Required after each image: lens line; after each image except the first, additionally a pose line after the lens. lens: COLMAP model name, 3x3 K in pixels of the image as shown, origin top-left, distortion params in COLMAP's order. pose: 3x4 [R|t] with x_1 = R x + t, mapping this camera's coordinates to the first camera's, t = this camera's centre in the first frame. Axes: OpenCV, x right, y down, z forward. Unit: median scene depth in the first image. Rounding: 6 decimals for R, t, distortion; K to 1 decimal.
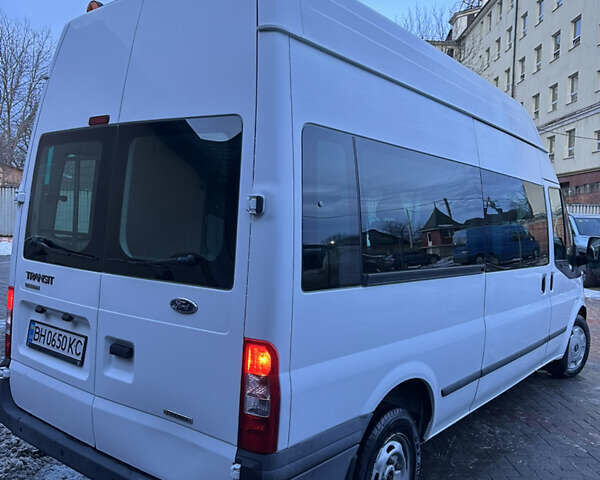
lens RADIAL K [[552.8, 0, 300.0], [0, 552.8, 240.0], [0, 0, 1]] dist [0.156279, -0.275148]
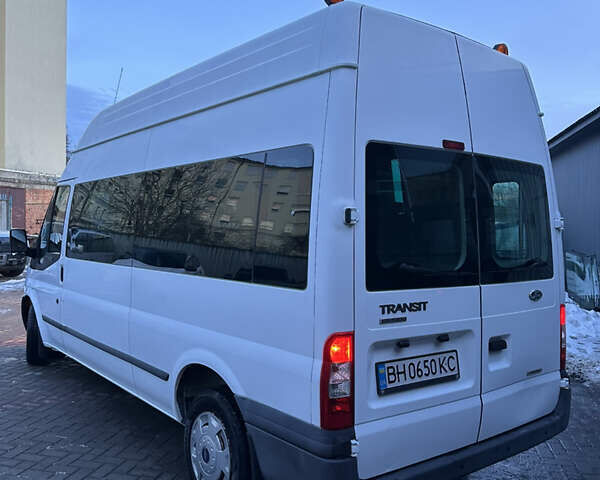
lens RADIAL K [[552.8, 0, 300.0], [0, 552.8, 240.0], [0, 0, 1]] dist [0.156279, -0.275148]
pose [[0.246779, -0.057355, 0.967373, -1.357454], [0.031988, 0.998185, 0.051021, -0.090253], [-0.968544, 0.018353, 0.248166, 0.949466]]
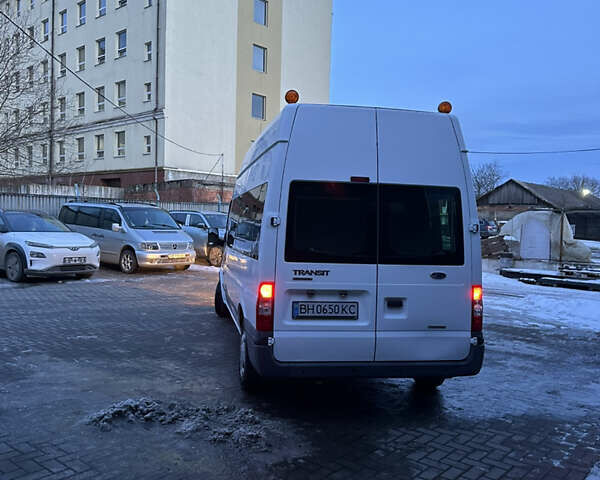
lens RADIAL K [[552.8, 0, 300.0], [0, 552.8, 240.0], [0, 0, 1]] dist [0.156279, -0.275148]
pose [[0.656233, -0.041028, 0.753442, -1.673788], [0.026171, 0.999157, 0.031614, -0.076369], [-0.754105, -0.001028, 0.656754, -0.002390]]
